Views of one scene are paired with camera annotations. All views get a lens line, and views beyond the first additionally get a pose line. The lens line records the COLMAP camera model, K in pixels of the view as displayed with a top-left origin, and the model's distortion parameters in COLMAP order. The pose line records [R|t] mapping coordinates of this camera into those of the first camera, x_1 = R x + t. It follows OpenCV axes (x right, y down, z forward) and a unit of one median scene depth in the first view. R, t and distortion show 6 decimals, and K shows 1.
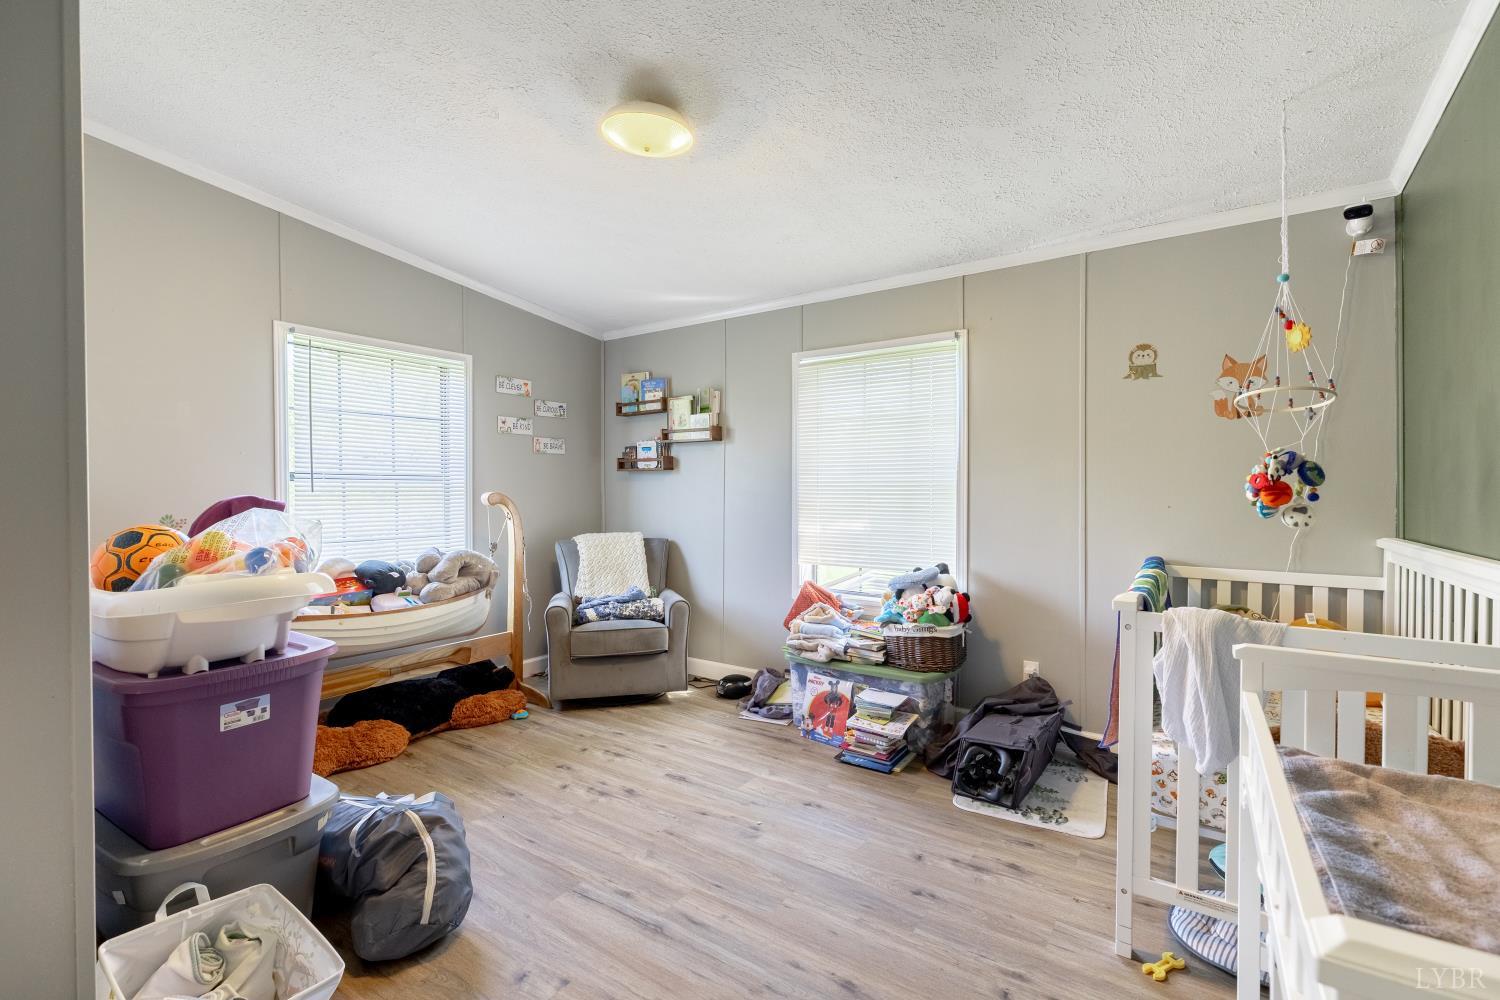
lens RADIAL K [[674.1, 0, 748.7], [0, 674.1, 497.4], [0, 0, 1]] dist [0.012234, -0.000472]
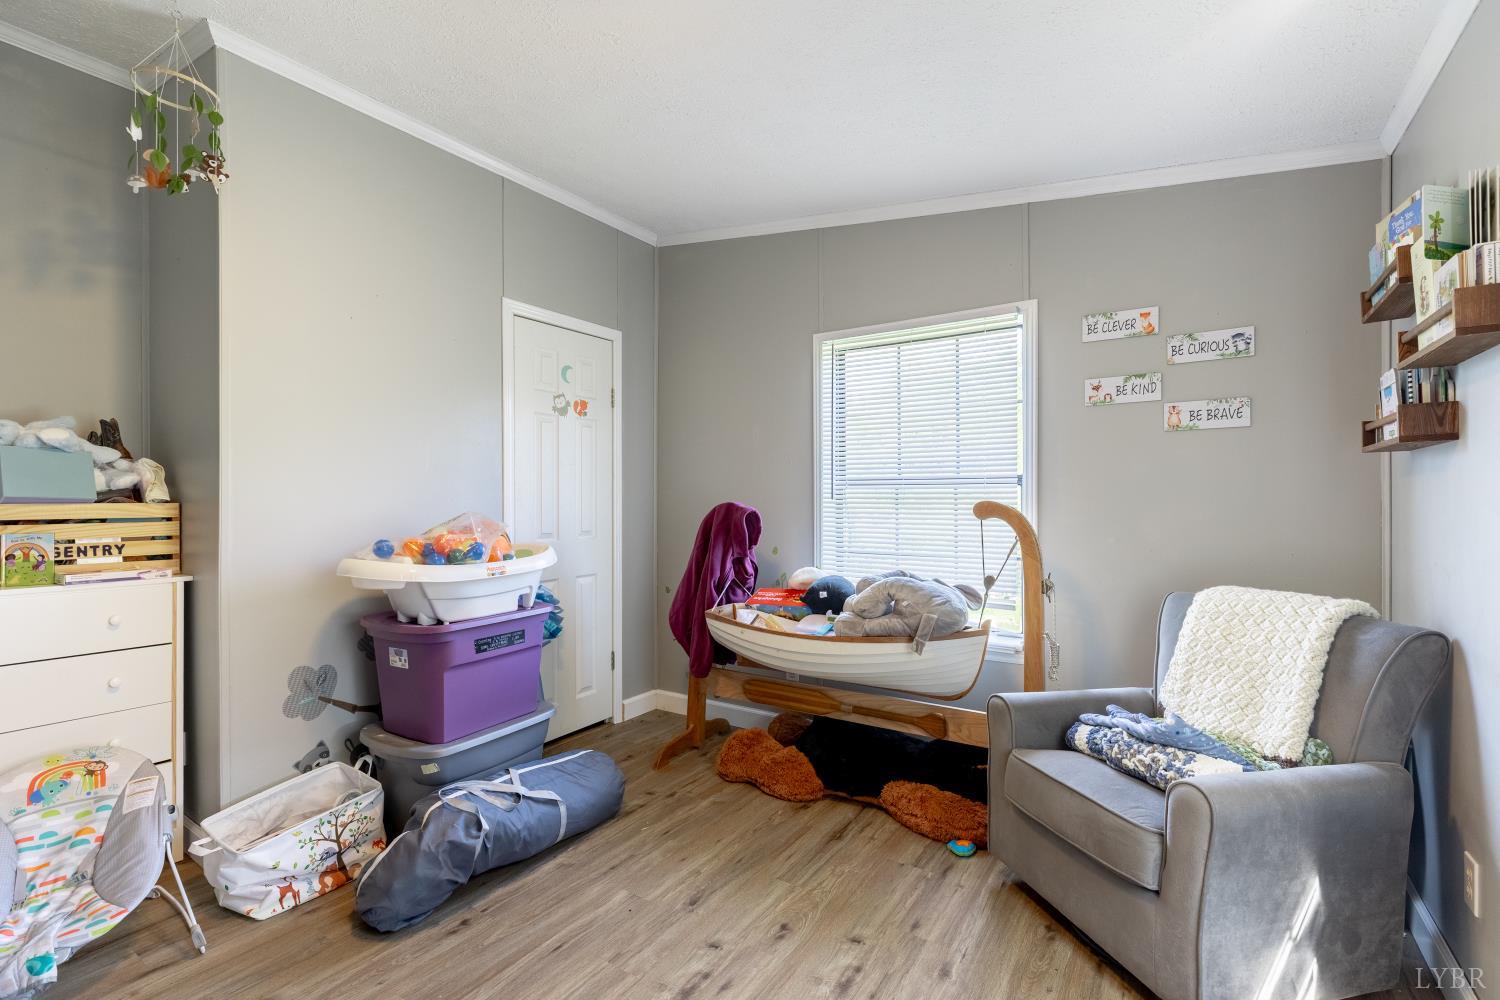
lens RADIAL K [[674.1, 0, 748.7], [0, 674.1, 497.4], [0, 0, 1]] dist [0.012234, -0.000472]
pose [[0.004054, 0.002807, -0.999988, 0.310954], [-0.008667, 0.999959, 0.002772, -0.011280], [0.999954, 0.008655, 0.004079, 0.813666]]
